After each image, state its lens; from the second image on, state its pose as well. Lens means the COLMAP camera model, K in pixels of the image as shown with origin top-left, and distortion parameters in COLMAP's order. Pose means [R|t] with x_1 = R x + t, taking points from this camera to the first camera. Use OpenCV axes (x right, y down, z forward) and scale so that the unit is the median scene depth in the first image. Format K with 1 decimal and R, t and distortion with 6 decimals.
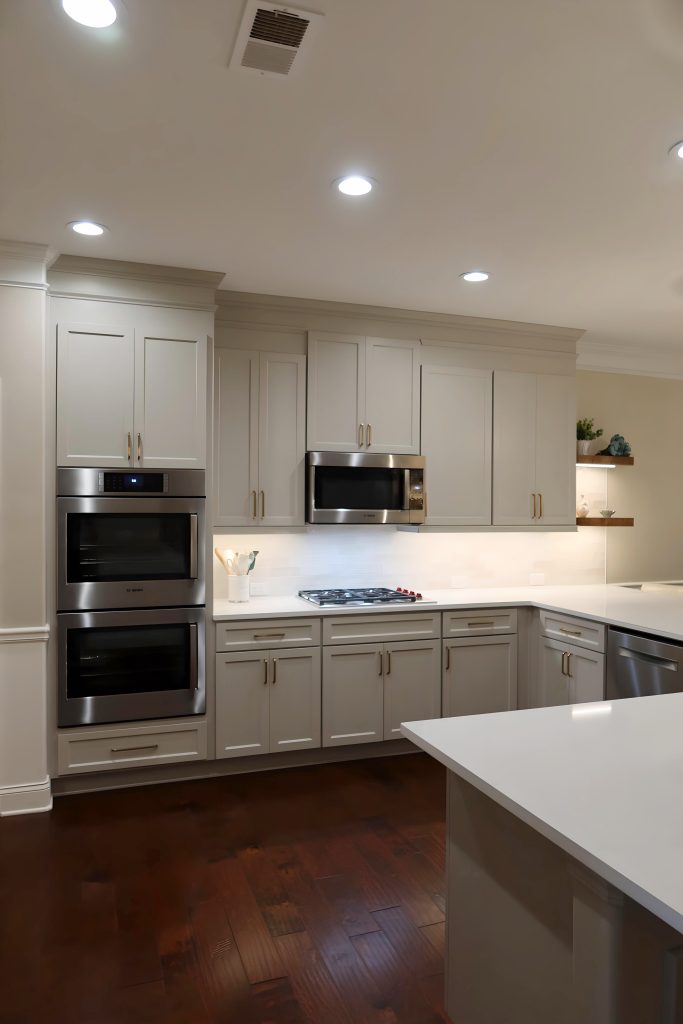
lens RADIAL K [[697.4, 0, 341.5], [0, 697.4, 512.0], [0, 0, 1]] dist [-0.023113, 0.002162]
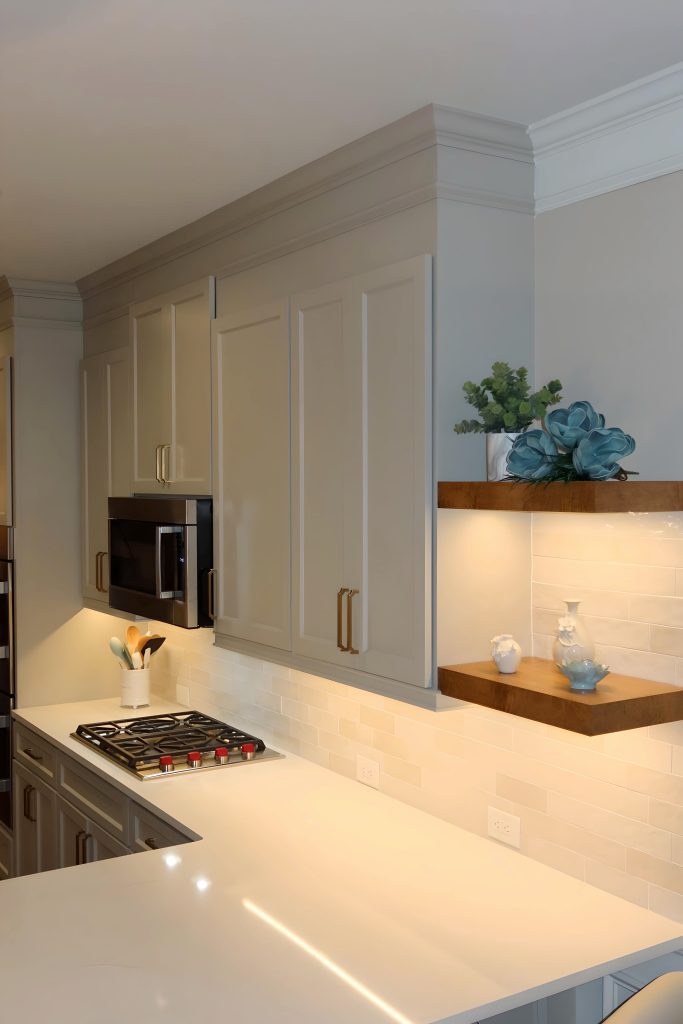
lens RADIAL K [[1072.8, 0, 341.5], [0, 1072.8, 512.0], [0, 0, 1]] dist [-0.018459, -0.001853]
pose [[0.219112, 0.018934, -0.975516, 0.988557], [-0.002559, 0.999819, 0.018831, -0.092081], [0.975696, -0.001630, 0.219121, 0.997730]]
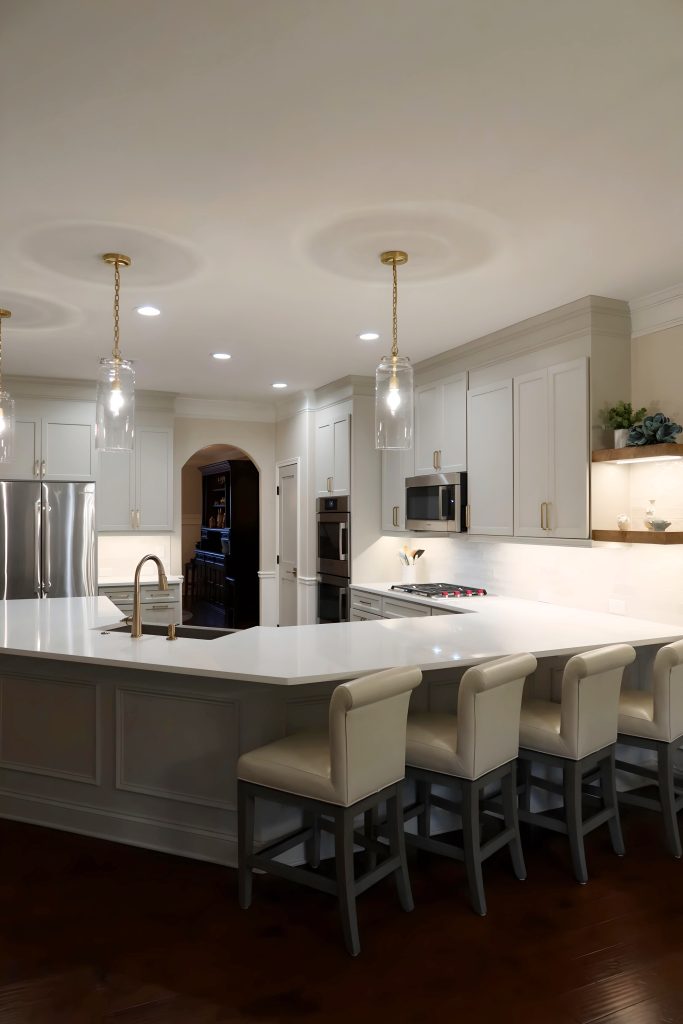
lens RADIAL K [[697.4, 0, 341.5], [0, 697.4, 512.0], [0, 0, 1]] dist [-0.023113, 0.002162]
pose [[0.078994, -0.010797, -0.996817, 1.321053], [-0.003745, 0.999931, -0.011128, -0.003369], [0.996868, 0.004612, 0.078948, 0.770041]]
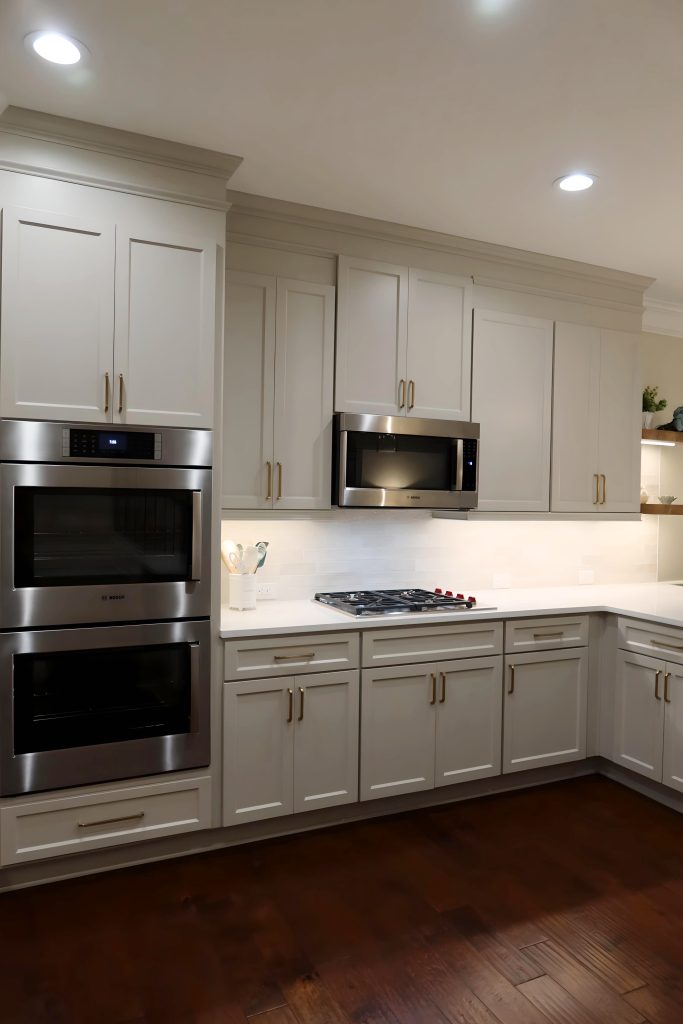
lens RADIAL K [[697.4, 0, 341.5], [0, 697.4, 512.0], [0, 0, 1]] dist [-0.023113, 0.002162]
pose [[0.995209, 0.009331, 0.097323, -0.118783], [-0.010770, 0.999840, 0.014272, 0.011530], [-0.097174, -0.015252, 0.995151, 0.242244]]
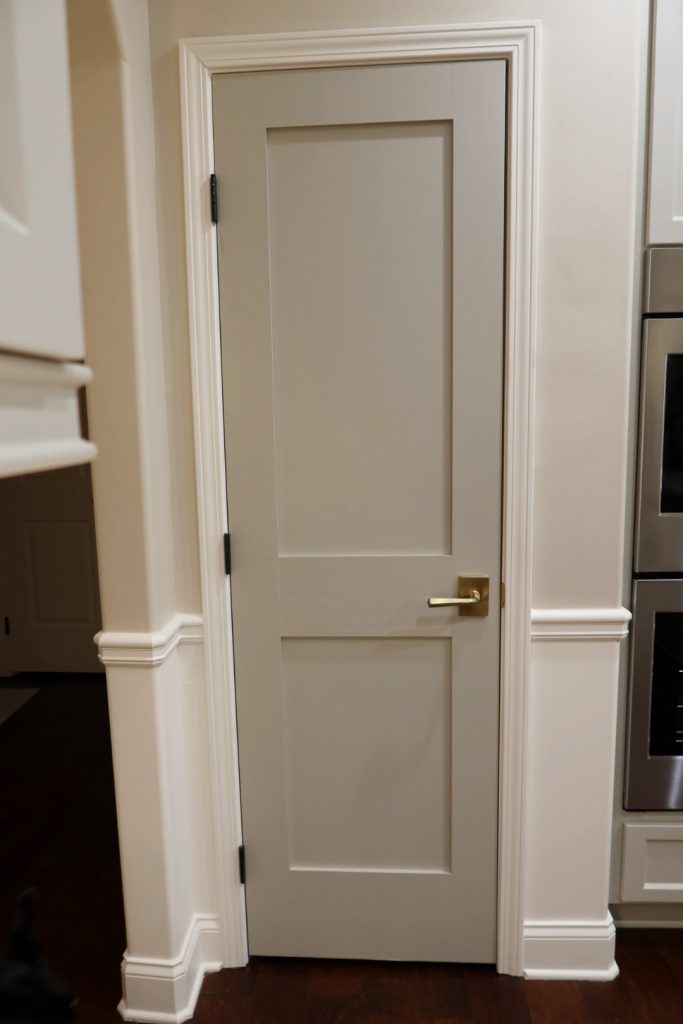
lens RADIAL K [[697.4, 0, 341.5], [0, 697.4, 512.0], [0, 0, 1]] dist [-0.023113, 0.002162]
pose [[0.922726, 0.031221, -0.384189, -0.348485], [0.019601, 0.991624, 0.127659, 0.033715], [0.384957, -0.125325, 0.914386, 0.430536]]
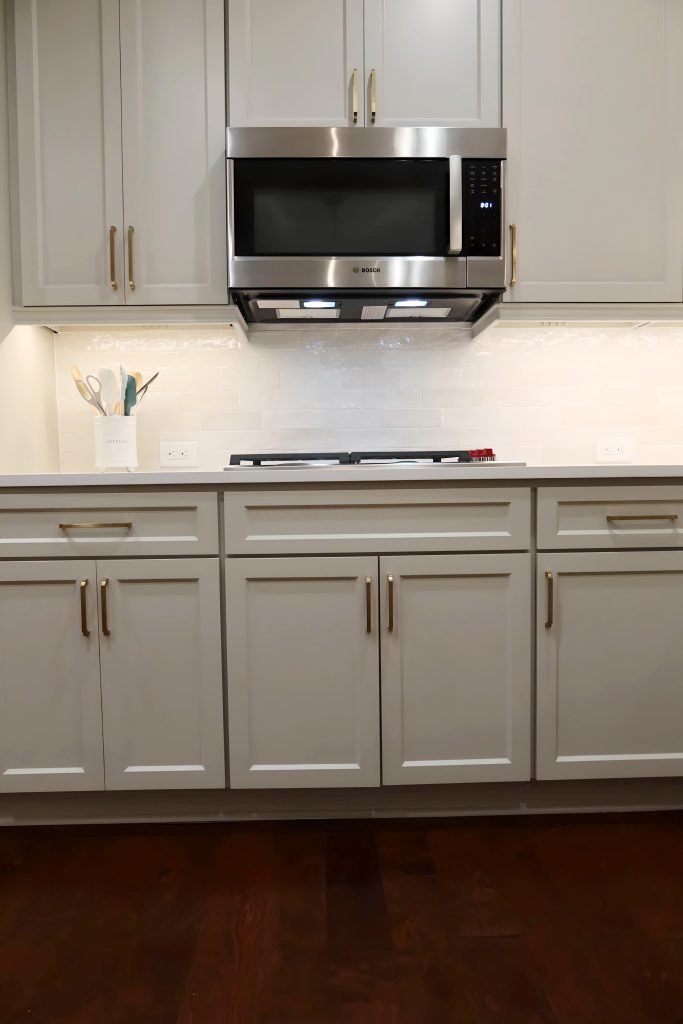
lens RADIAL K [[697.4, 0, 341.5], [0, 697.4, 512.0], [0, 0, 1]] dist [-0.023113, 0.002162]
pose [[0.951775, 0.001553, -0.306791, 0.164348], [0.015374, 0.998489, 0.052749, 0.137695], [0.306410, -0.054922, 0.950314, 0.591833]]
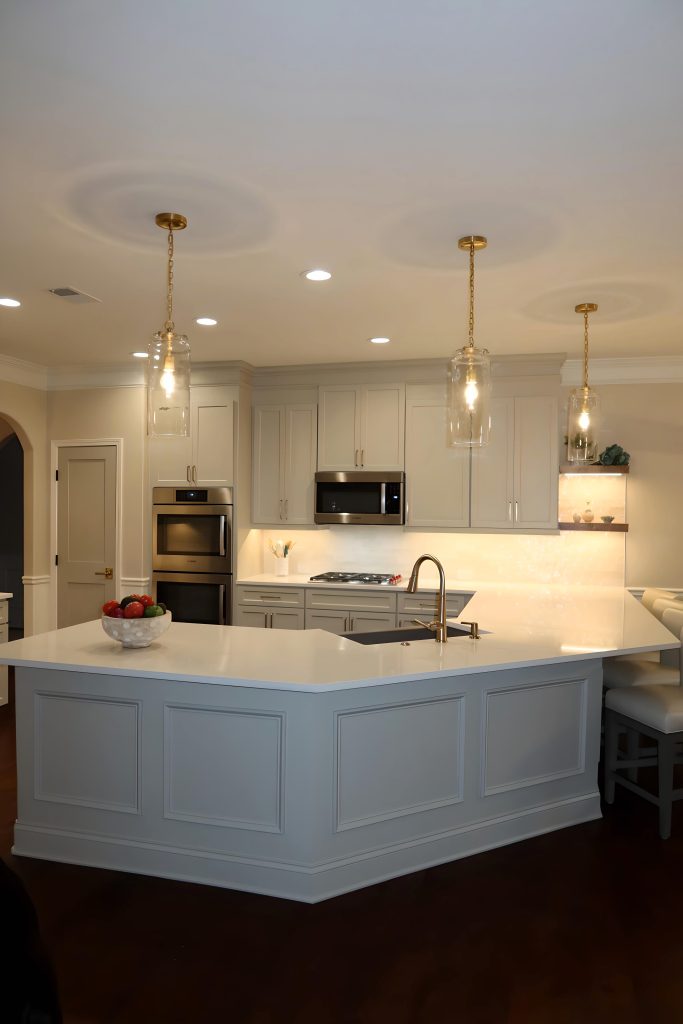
lens RADIAL K [[697.4, 0, 341.5], [0, 697.4, 512.0], [0, 0, 1]] dist [-0.023113, 0.002162]
pose [[0.817455, 0.007887, -0.575938, 0.821218], [-0.009196, 0.999958, 0.000642, -0.007378], [0.575918, 0.004771, 0.817493, -0.125773]]
